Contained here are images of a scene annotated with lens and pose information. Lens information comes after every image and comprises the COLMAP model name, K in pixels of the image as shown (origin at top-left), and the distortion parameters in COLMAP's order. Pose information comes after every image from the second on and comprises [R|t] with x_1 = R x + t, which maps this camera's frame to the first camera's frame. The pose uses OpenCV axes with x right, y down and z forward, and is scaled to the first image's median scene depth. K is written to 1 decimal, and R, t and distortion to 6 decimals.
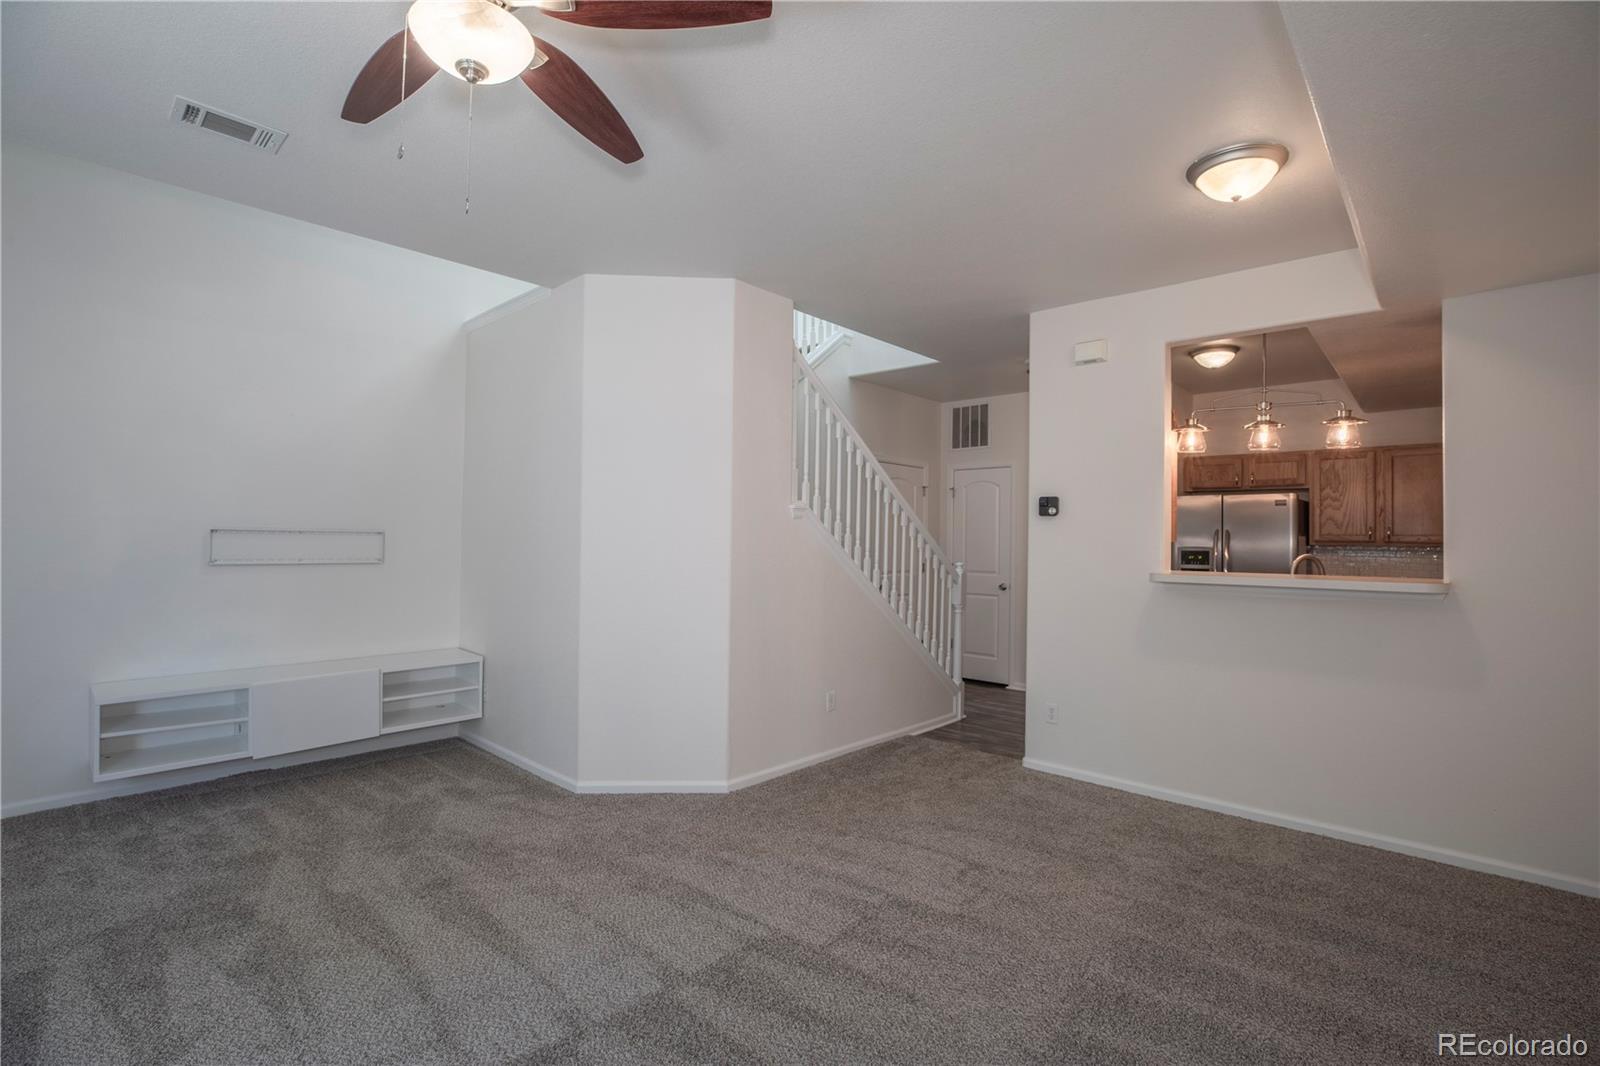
lens RADIAL K [[742.2, 0, 797.3], [0, 742.2, 528.2], [0, 0, 1]] dist [-0.042914, 0.011974]
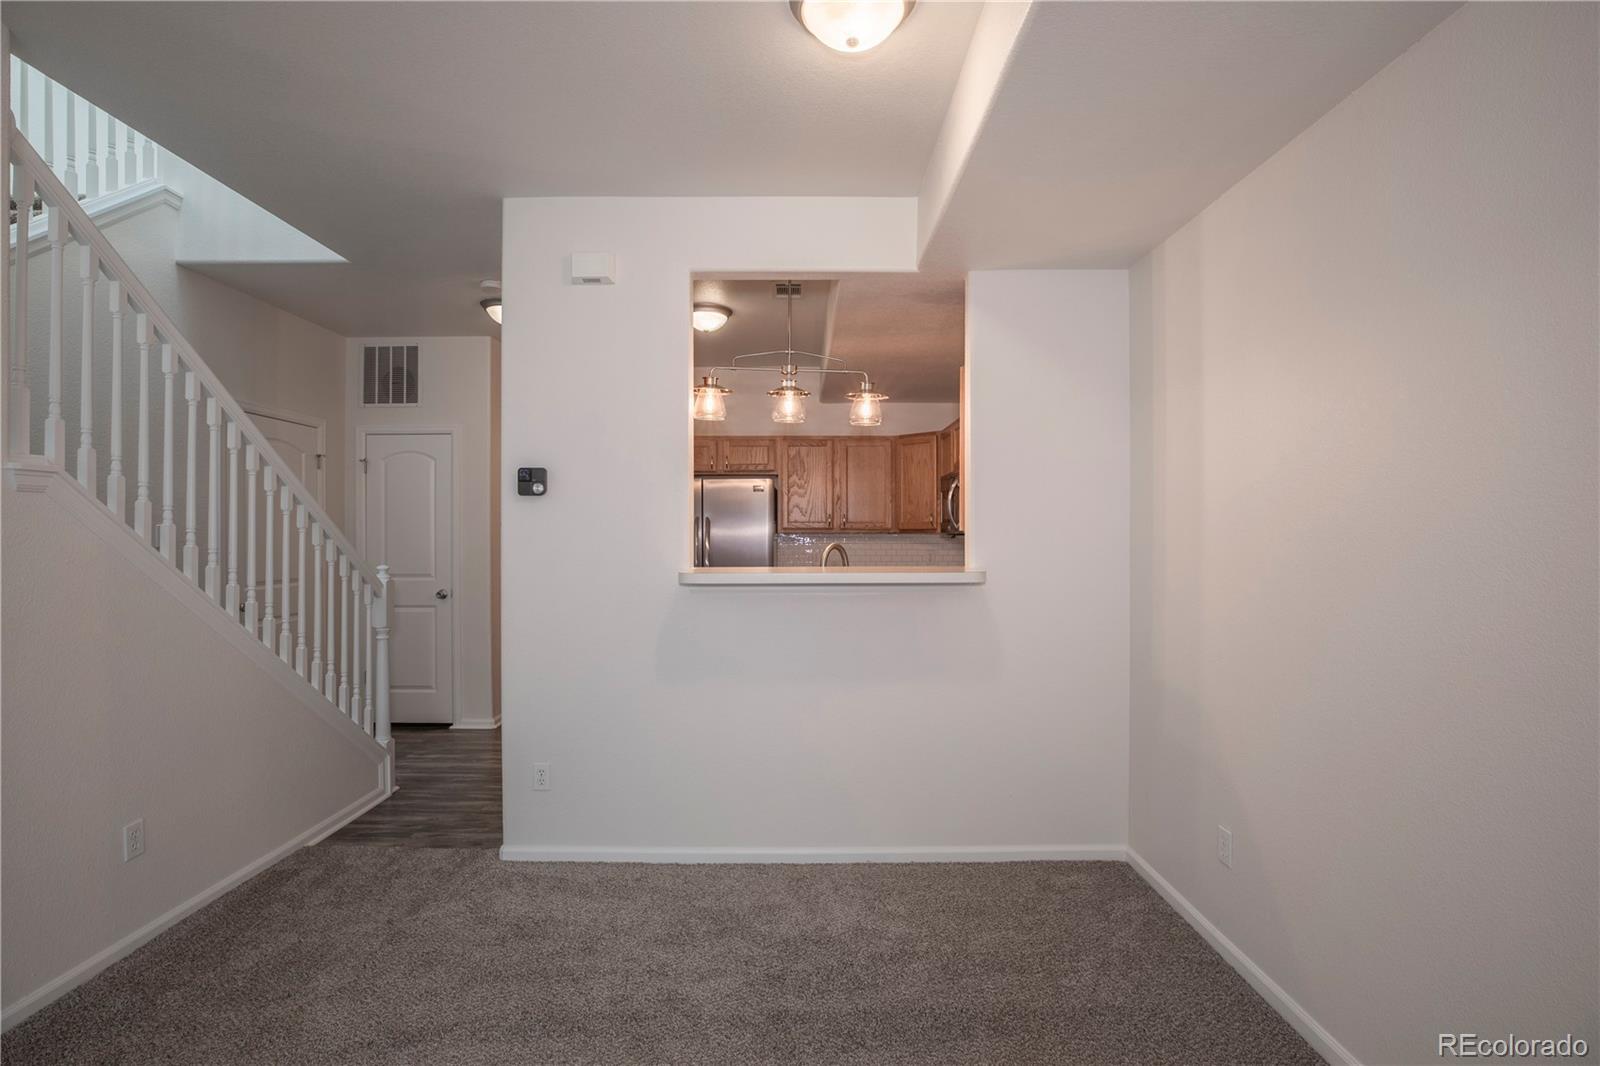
lens RADIAL K [[742.2, 0, 793.6], [0, 742.2, 537.8], [0, 0, 1]] dist [-0.042914, 0.011974]
pose [[0.728448, -0.017829, 0.684869, 0.040952], [0.000806, 0.999683, 0.025167, 0.005735], [-0.685101, -0.017781, 0.728231, 0.307926]]
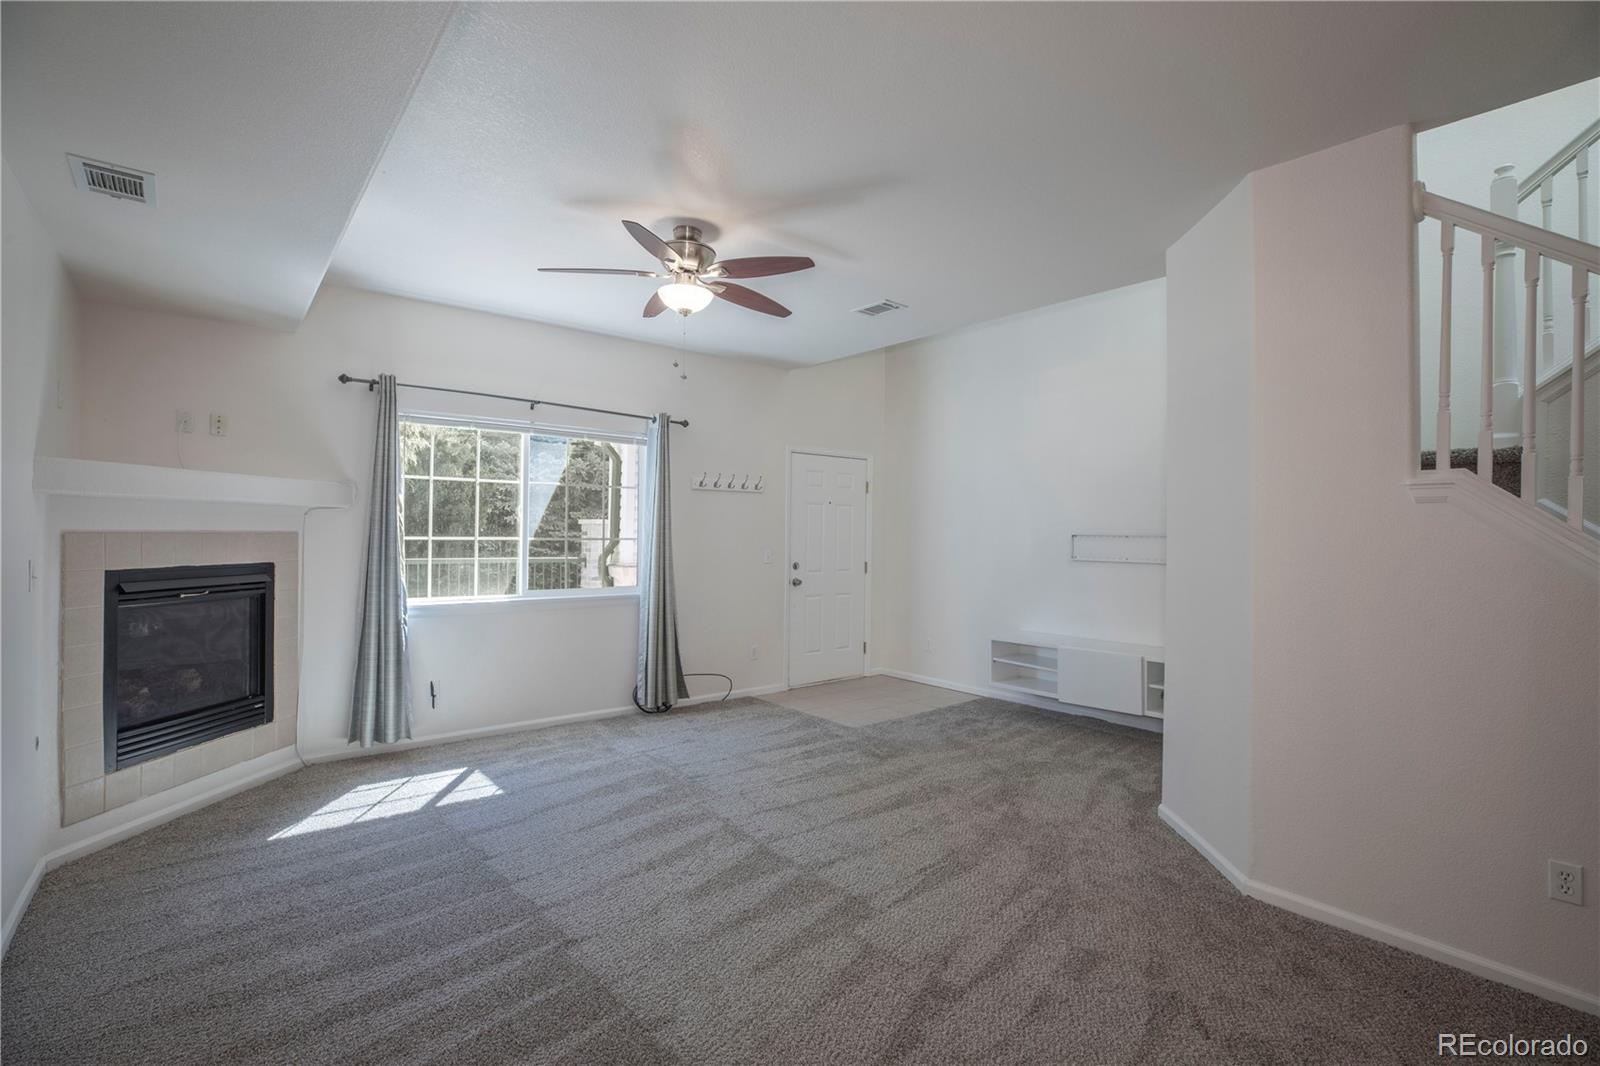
lens RADIAL K [[742.2, 0, 805.9], [0, 742.2, 532.7], [0, 0, 1]] dist [-0.042914, 0.011974]
pose [[-0.128479, -0.013130, -0.991625, 0.560771], [-0.003657, 0.999912, -0.012766, 0.015065], [0.991706, 0.001986, -0.128515, 0.565119]]
